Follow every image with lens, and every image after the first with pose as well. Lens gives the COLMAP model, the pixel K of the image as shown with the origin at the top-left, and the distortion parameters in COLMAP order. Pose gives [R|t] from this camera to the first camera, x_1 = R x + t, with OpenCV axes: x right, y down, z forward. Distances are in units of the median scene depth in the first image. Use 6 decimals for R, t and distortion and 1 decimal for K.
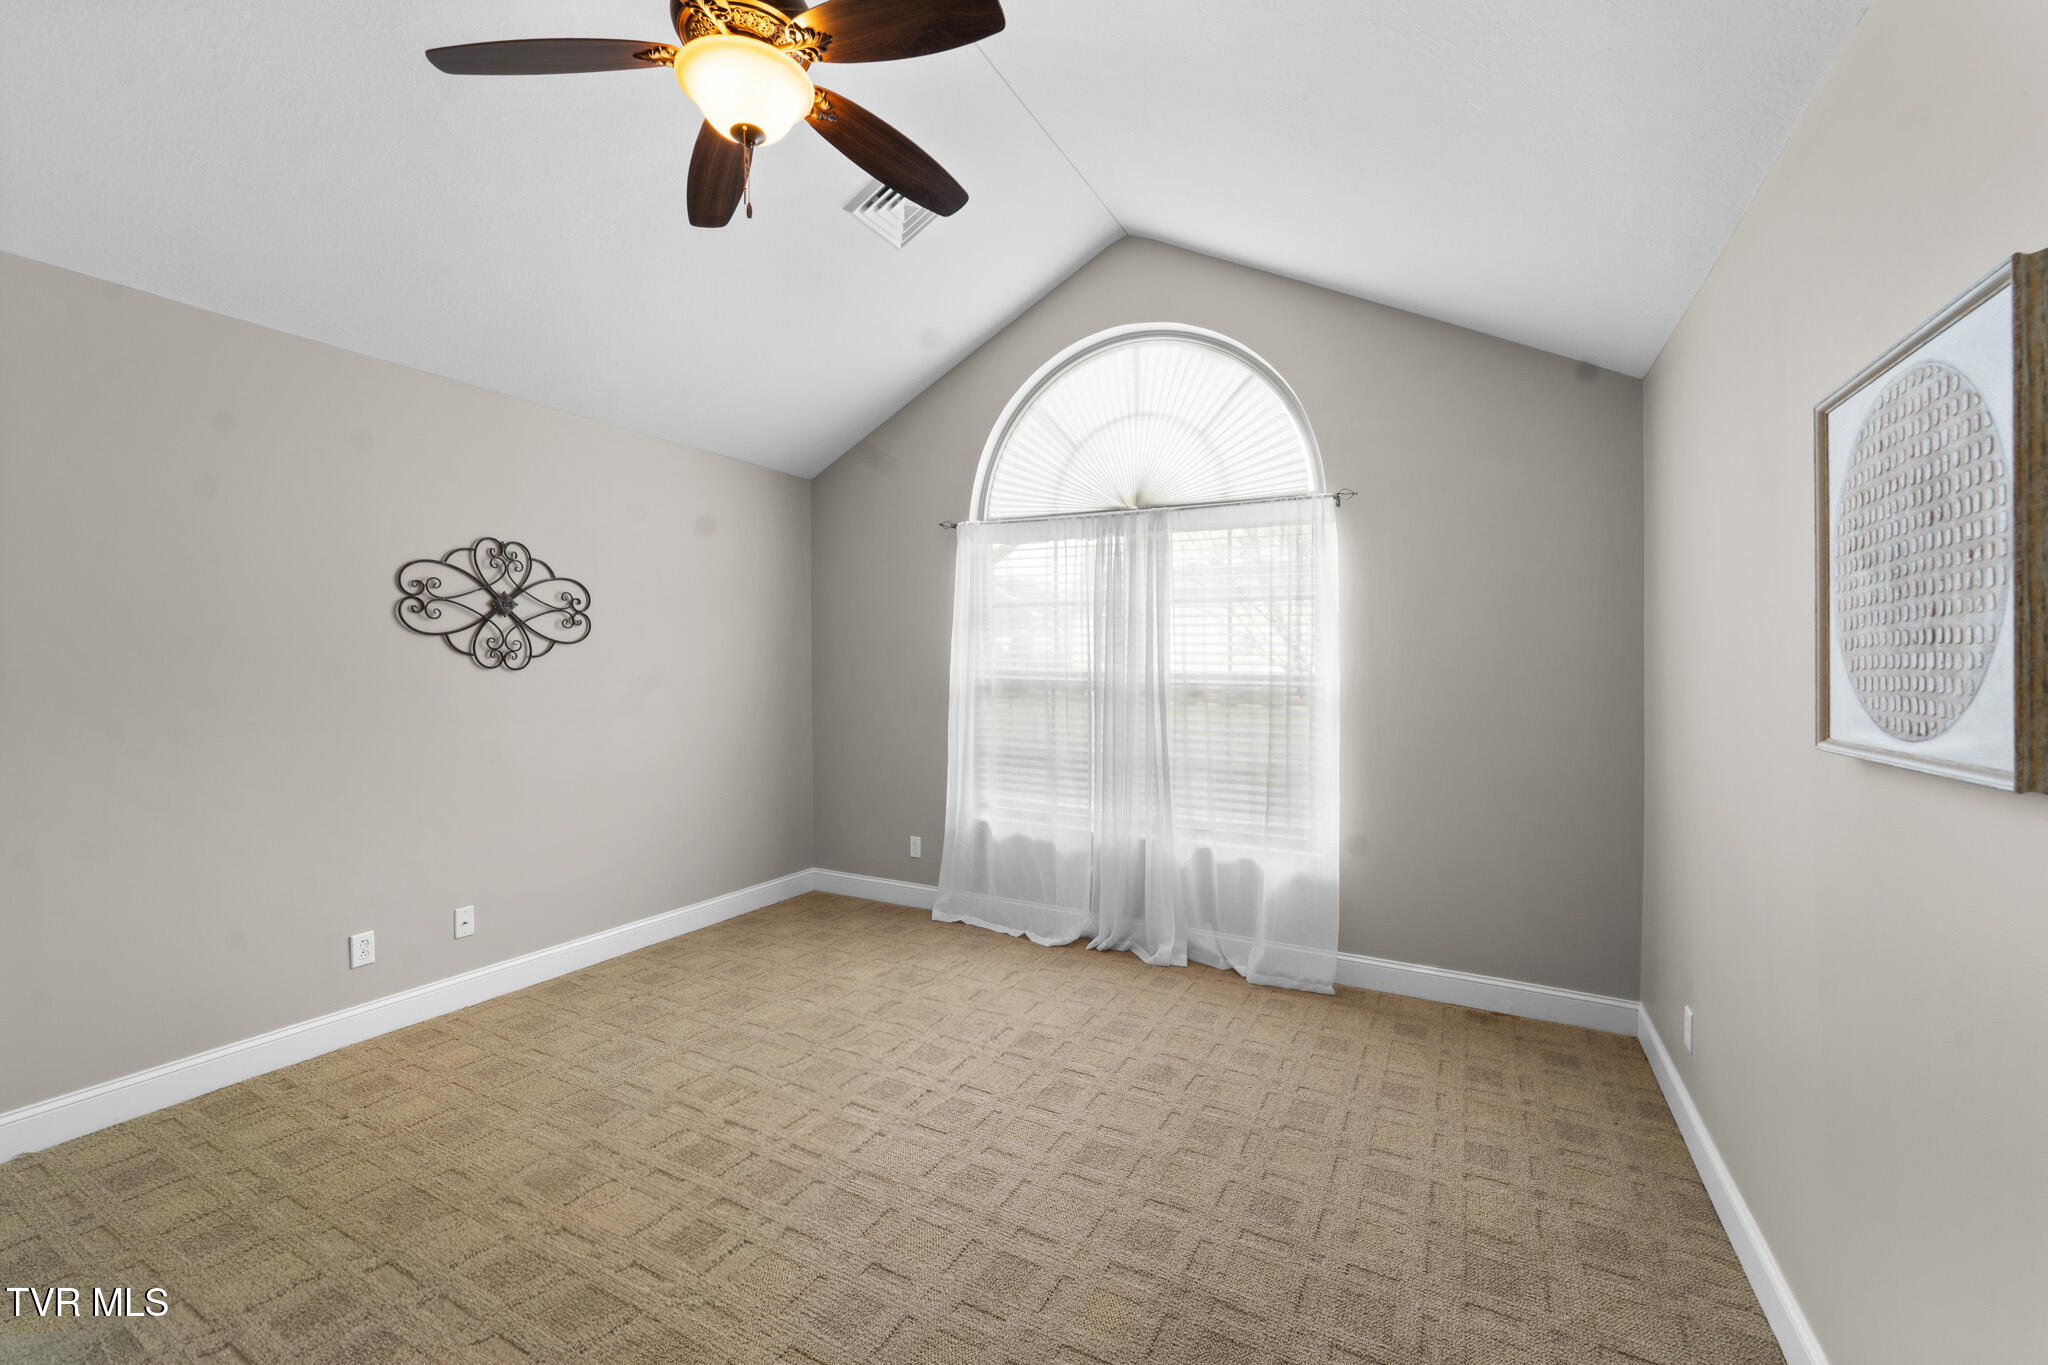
lens RADIAL K [[832.1, 0, 1029.0], [0, 832.1, 680.8], [0, 0, 1]] dist [0.001173, -0.002345]
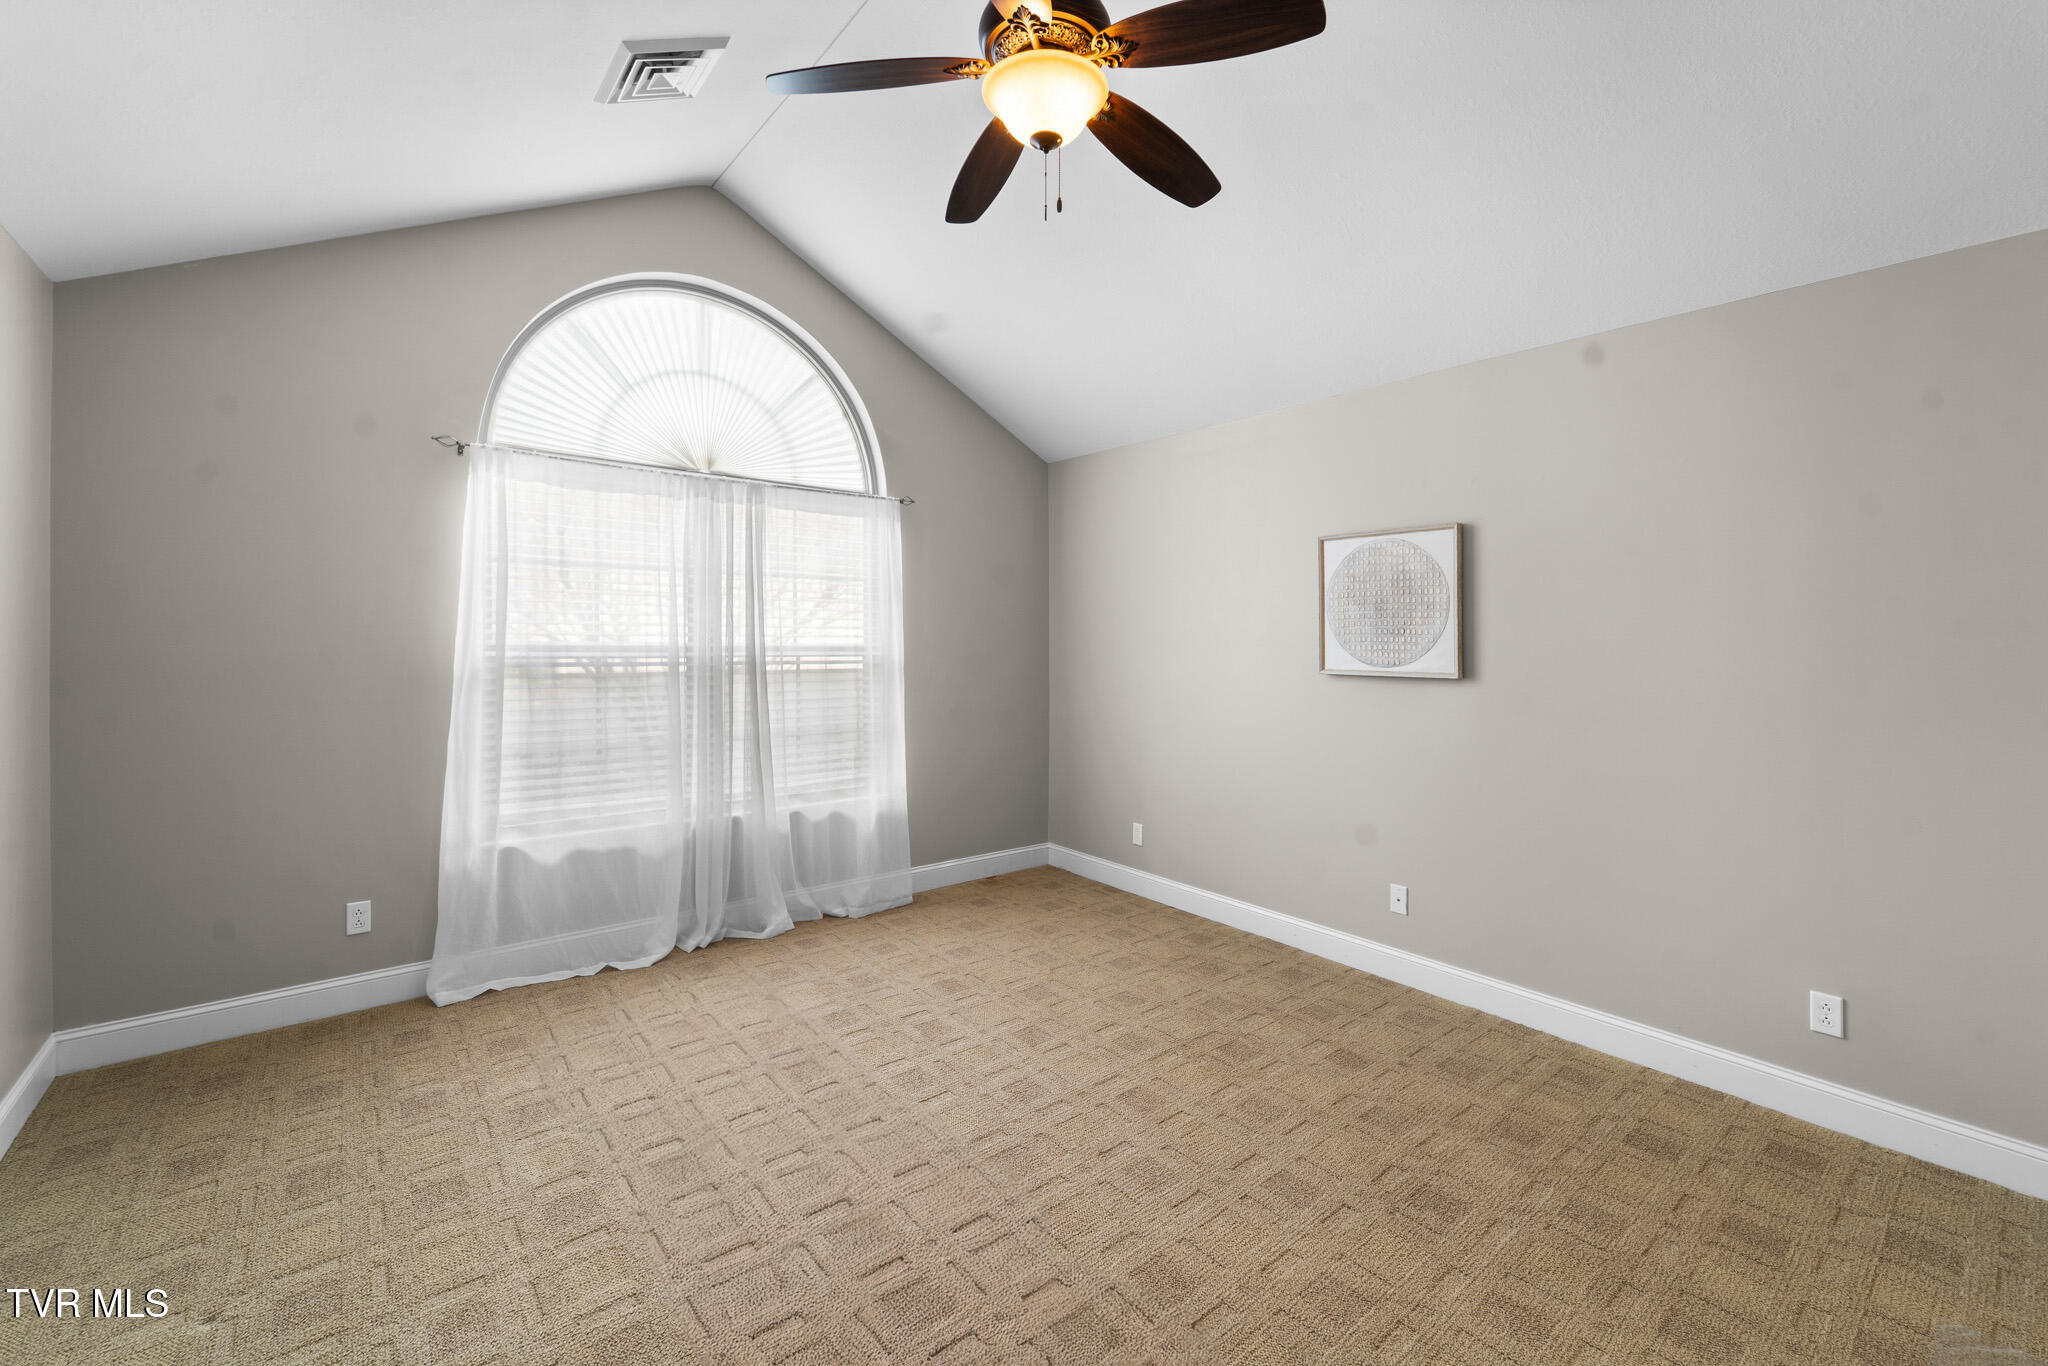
lens RADIAL K [[832.1, 0, 1052.0], [0, 832.1, 627.2], [0, 0, 1]] dist [0.001173, -0.002345]
pose [[0.385240, 0.003400, 0.922810, -0.638329], [0.013805, 0.999860, -0.009447, -0.017510], [-0.922713, 0.016379, 0.385139, 0.292588]]
